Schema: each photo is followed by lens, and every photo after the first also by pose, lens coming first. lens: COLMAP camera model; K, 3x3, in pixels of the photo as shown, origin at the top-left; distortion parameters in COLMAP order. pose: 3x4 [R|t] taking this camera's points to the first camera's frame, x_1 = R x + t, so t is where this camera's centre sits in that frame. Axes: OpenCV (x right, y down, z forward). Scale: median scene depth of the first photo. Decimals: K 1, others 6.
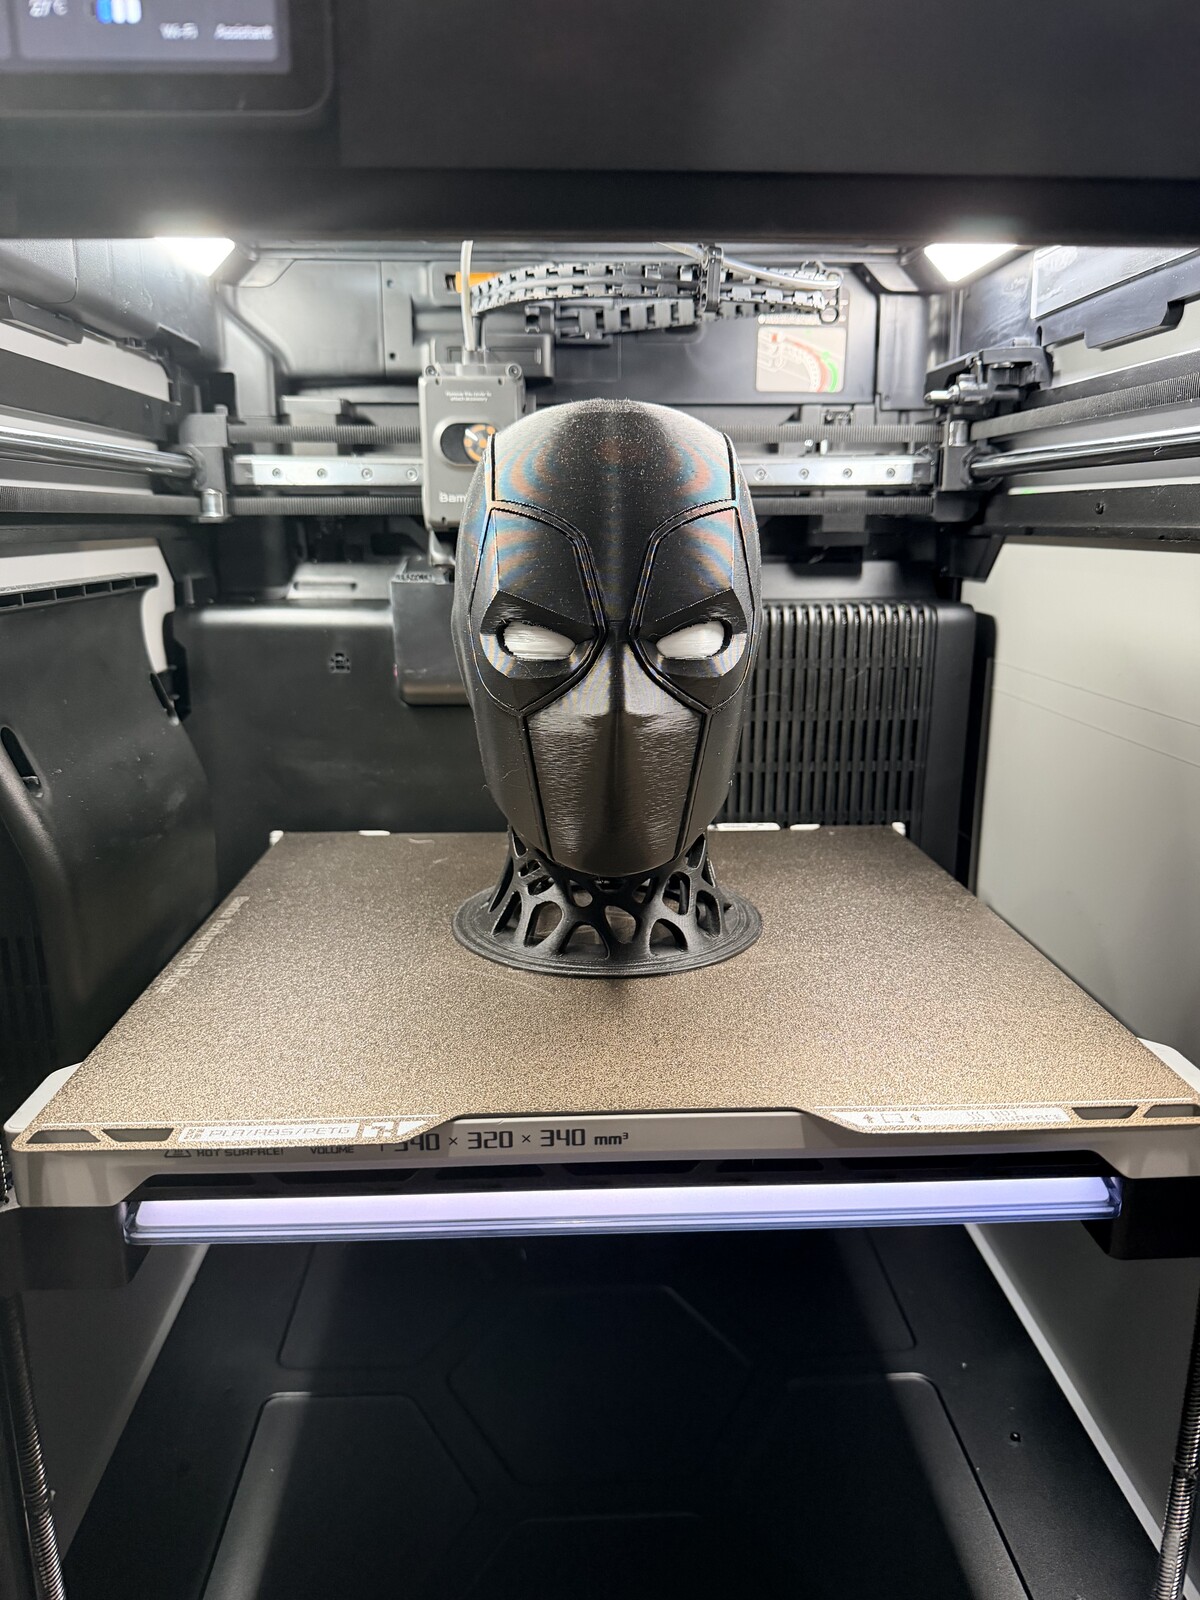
lens RADIAL K [[1167.4, 0, 601.5], [0, 1167.4, 800.8], [0, 0, 1]] dist [-0.011637, -0.019427]
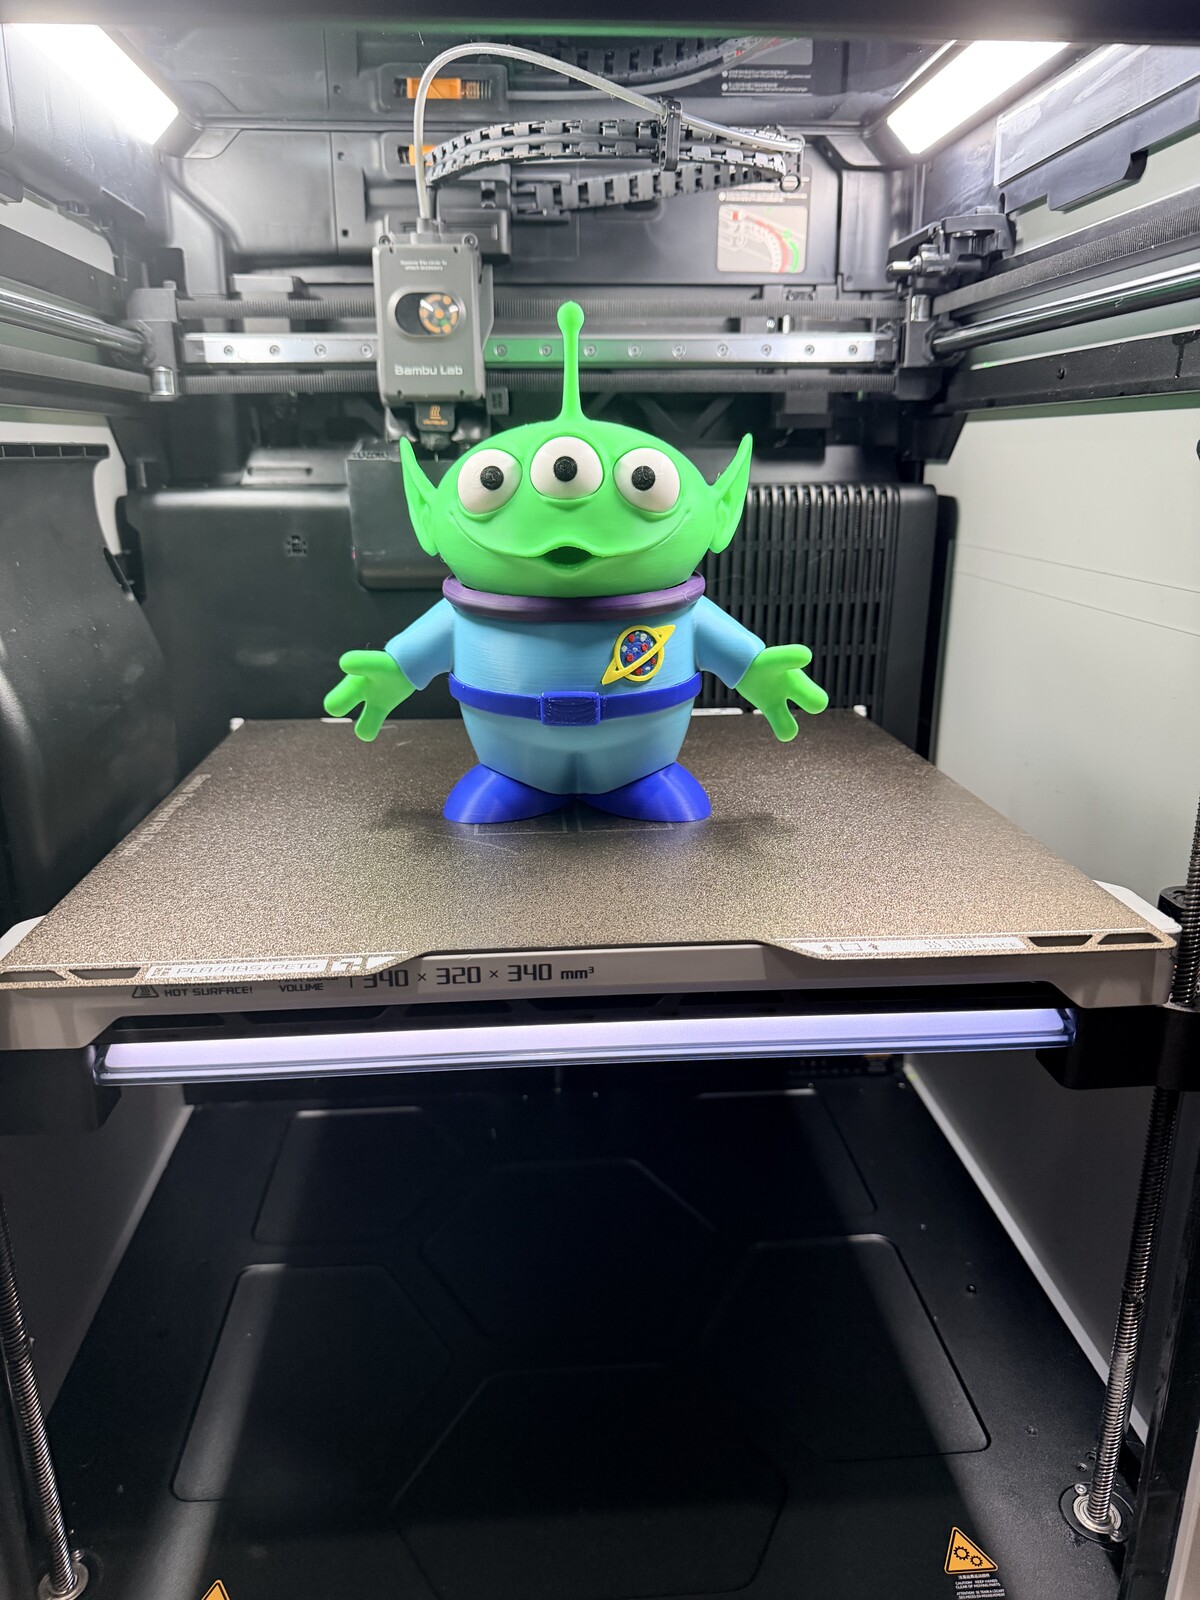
lens RADIAL K [[1167.4, 0, 597.6], [0, 1167.4, 802.9], [0, 0, 1]] dist [-0.011637, -0.019427]
pose [[0.999567, -0.011619, 0.027044, 0.000097], [0.010101, 0.998403, 0.055590, 0.046120], [-0.027646, -0.055293, 0.998087, -0.002708]]
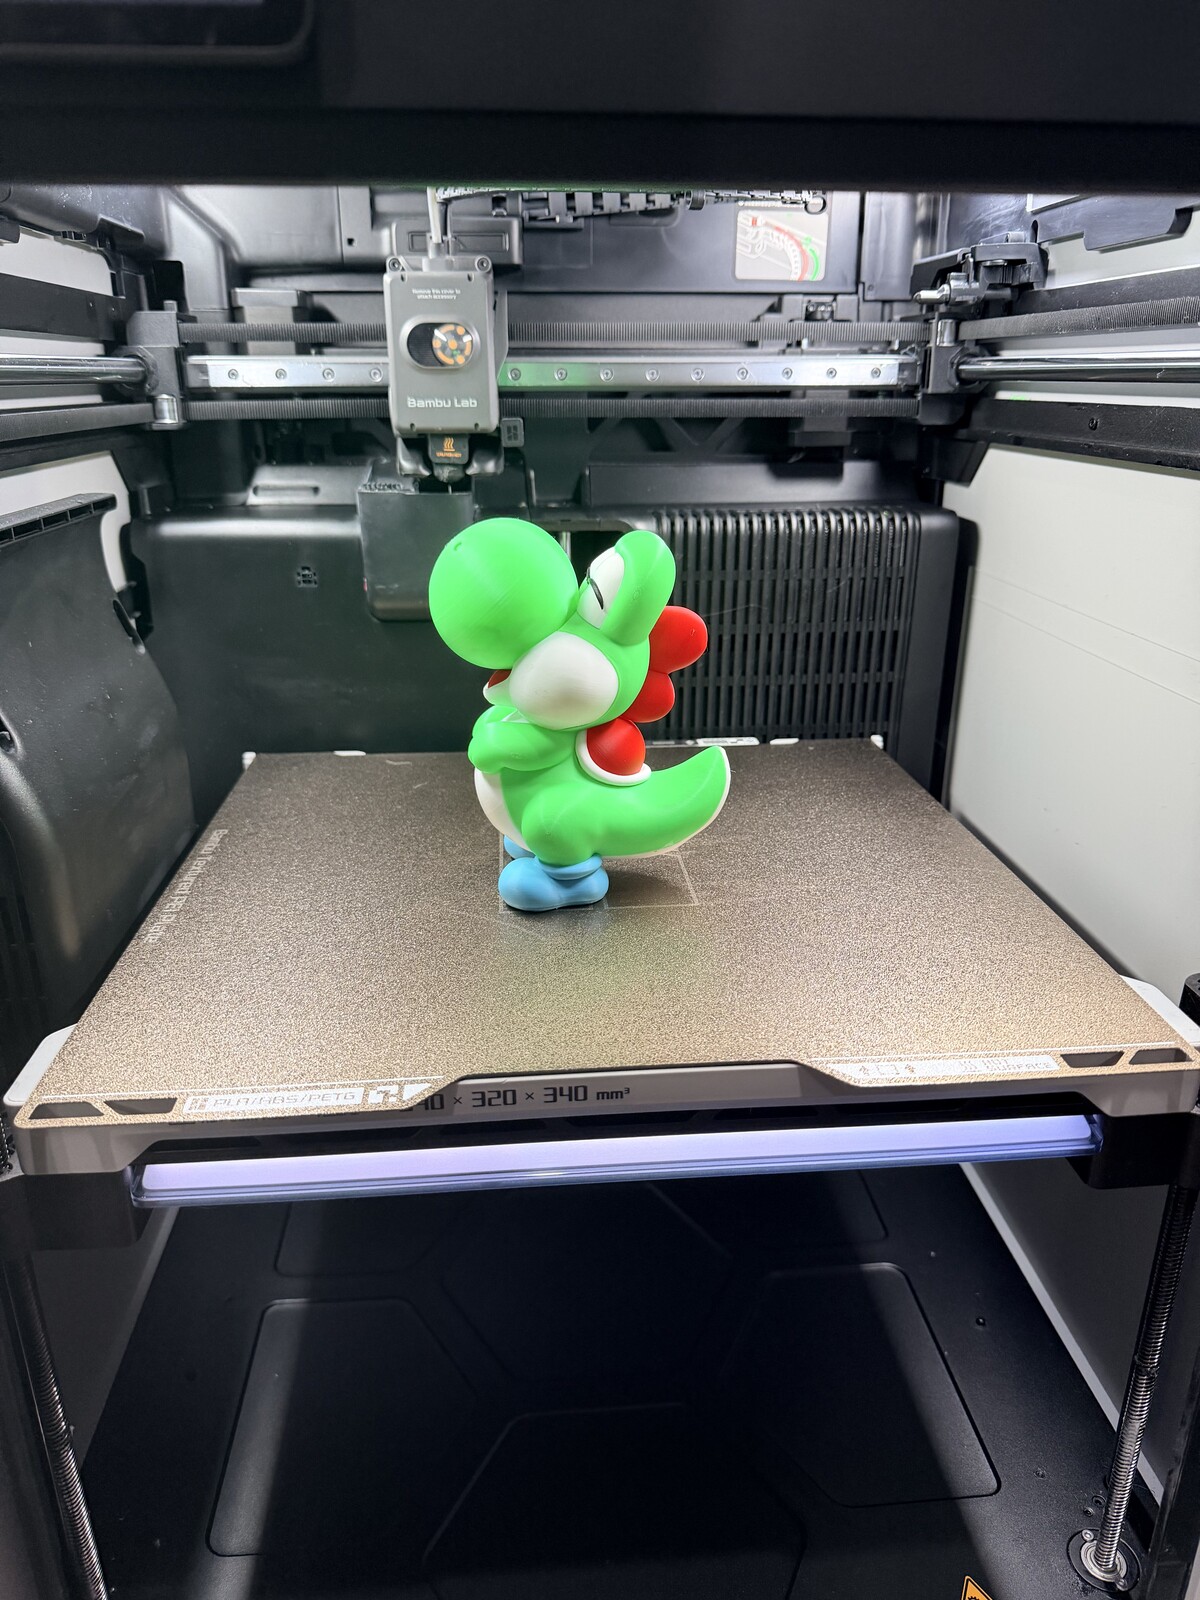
lens RADIAL K [[1167.4, 0, 605.4], [0, 1167.4, 802.0], [0, 0, 1]] dist [-0.011637, -0.019427]
pose [[0.999125, -0.014102, 0.039380, -0.018698], [0.009416, 0.993118, 0.116740, -0.044030], [-0.040755, -0.116267, 0.992382, 0.011055]]
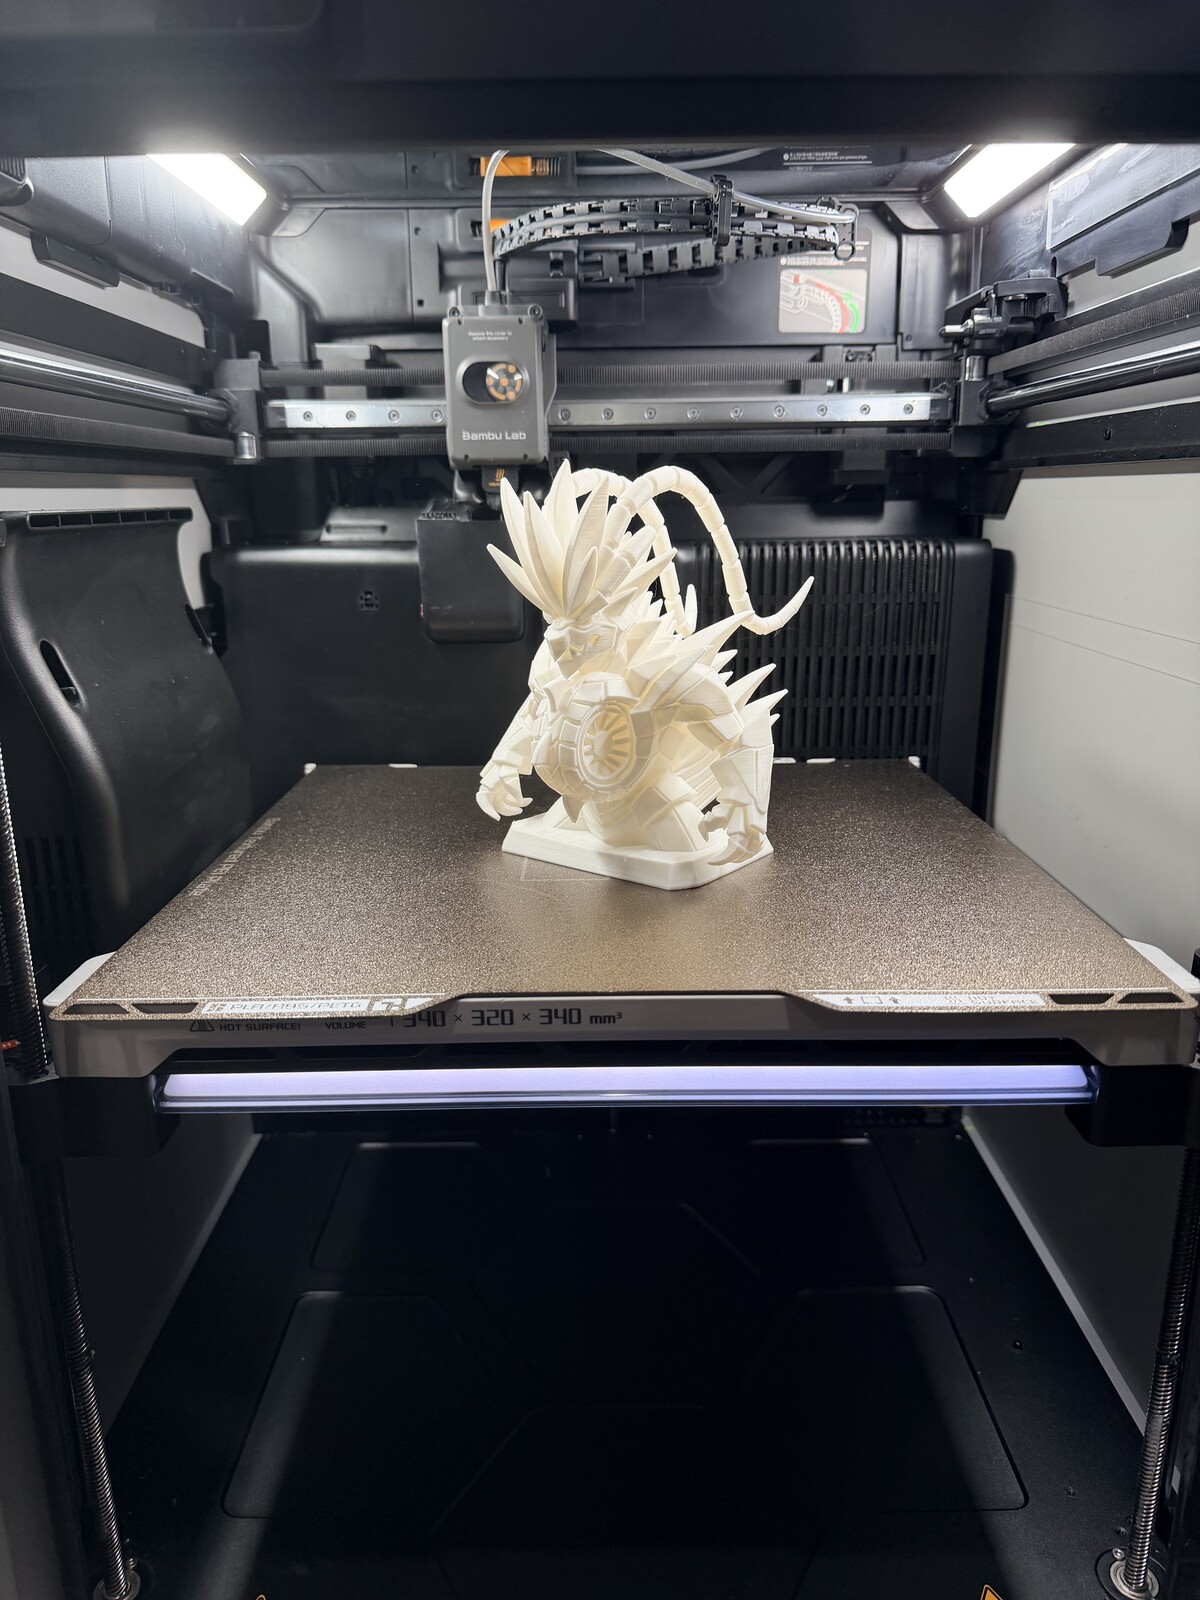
lens RADIAL K [[1167.4, 0, 600.5], [0, 1167.4, 803.2], [0, 0, 1]] dist [-0.011637, -0.019427]
pose [[0.999044, 0.001995, -0.043664, 0.026471], [-0.000983, 0.999731, 0.023181, 0.037547], [0.043699, -0.023115, 0.998777, -0.028999]]
